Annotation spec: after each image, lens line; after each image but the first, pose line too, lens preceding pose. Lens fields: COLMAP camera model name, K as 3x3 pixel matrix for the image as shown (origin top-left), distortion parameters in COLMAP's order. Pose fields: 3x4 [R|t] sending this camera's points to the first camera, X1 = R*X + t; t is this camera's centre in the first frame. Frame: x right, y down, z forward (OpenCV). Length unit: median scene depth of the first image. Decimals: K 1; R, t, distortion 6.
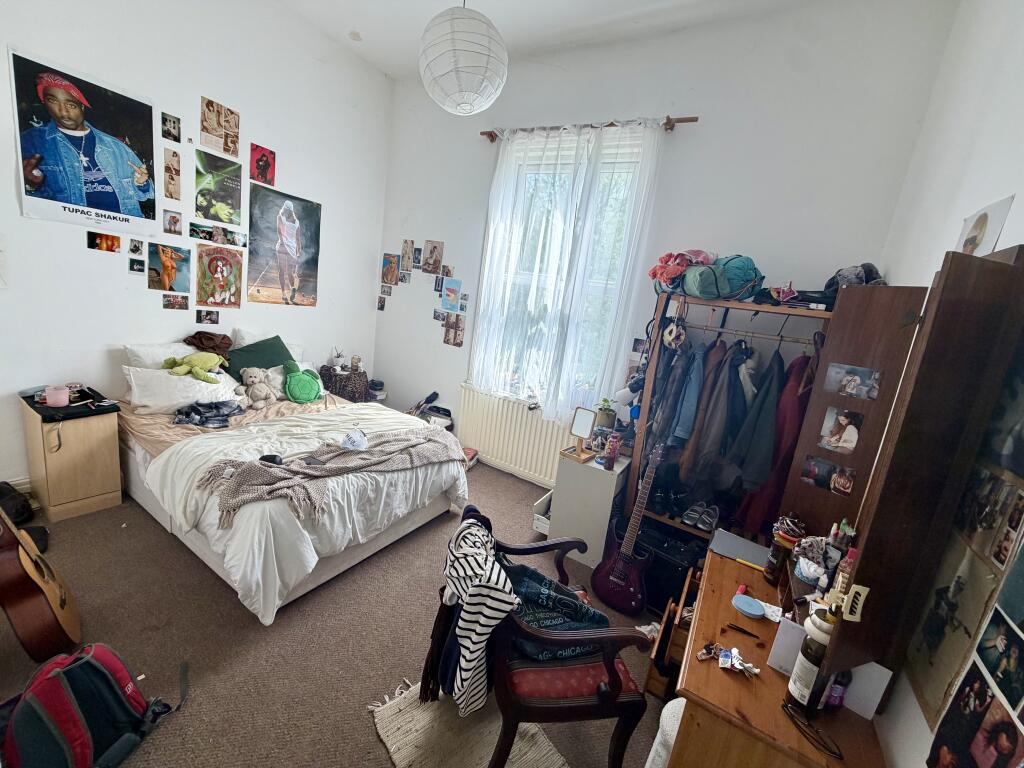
lens RADIAL K [[405.9, 0, 510.8], [0, 405.9, 382.0], [0, 0, 1]] dist [-0.002714, -0.000229]
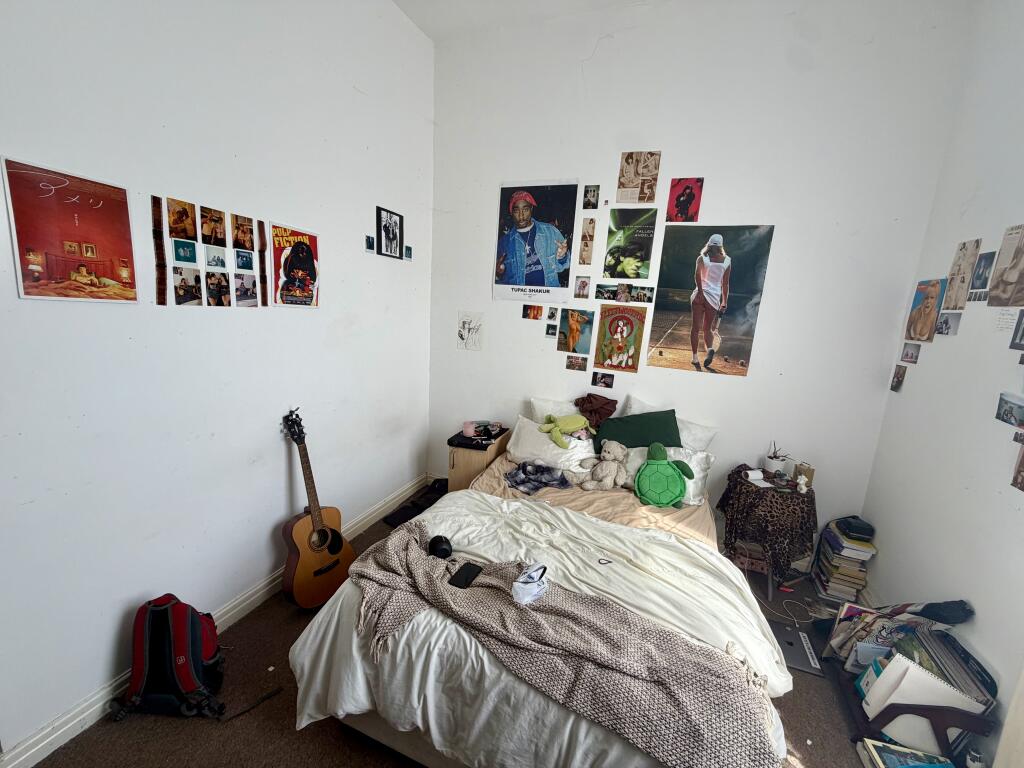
lens RADIAL K [[405.9, 0, 515.1], [0, 405.9, 386.0], [0, 0, 1]] dist [-0.002714, -0.000229]
pose [[0.177622, 0.049445, -0.982856, 0.154262], [-0.235559, 0.971840, 0.006320, -0.111308], [0.955491, 0.230398, 0.184268, 0.676864]]
